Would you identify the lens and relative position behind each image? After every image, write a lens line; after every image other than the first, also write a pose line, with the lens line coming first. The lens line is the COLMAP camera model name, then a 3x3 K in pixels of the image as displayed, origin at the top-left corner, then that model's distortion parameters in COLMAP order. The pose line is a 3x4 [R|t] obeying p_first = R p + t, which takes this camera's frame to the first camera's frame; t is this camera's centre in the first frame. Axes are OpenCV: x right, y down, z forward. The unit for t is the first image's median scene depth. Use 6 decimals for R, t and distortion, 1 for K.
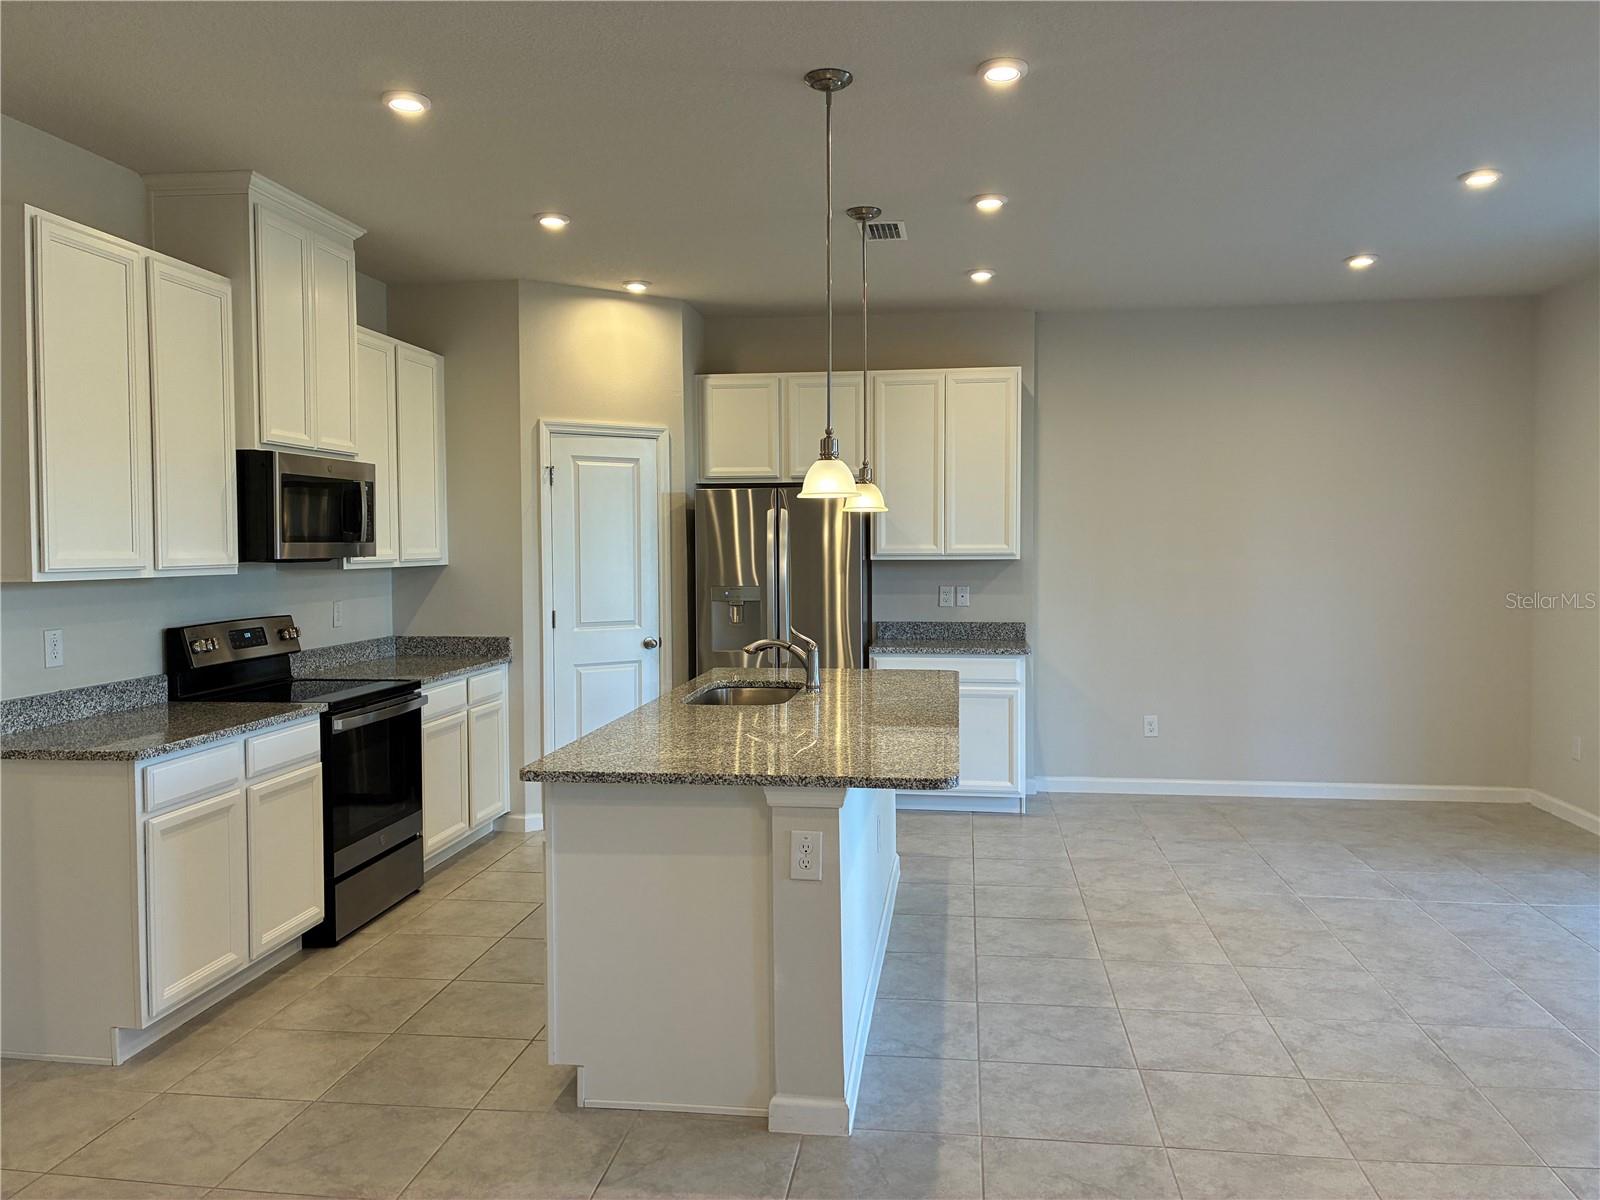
lens RADIAL K [[1204.8, 0, 802.4], [0, 1204.8, 595.5], [0, 0, 1]] dist [0.055840, -0.059976]
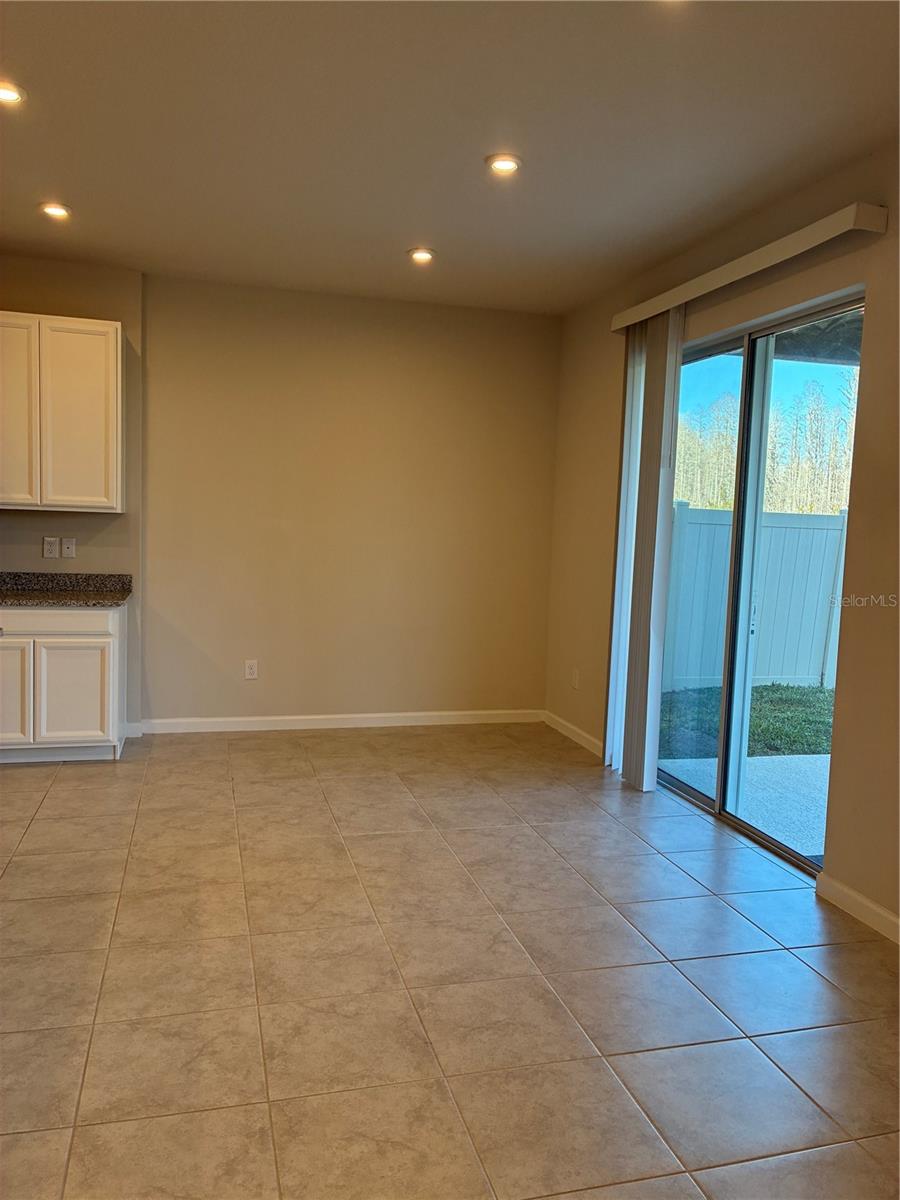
lens RADIAL K [[903.6, 0, 445.2], [0, 903.6, 597.3], [0, 0, 1]] dist [0.055840, -0.059976]
pose [[0.921820, 0.004644, 0.387590, 0.199102], [-0.024849, 0.998579, 0.047135, -0.002484], [-0.386821, -0.053081, 0.920626, 0.263873]]
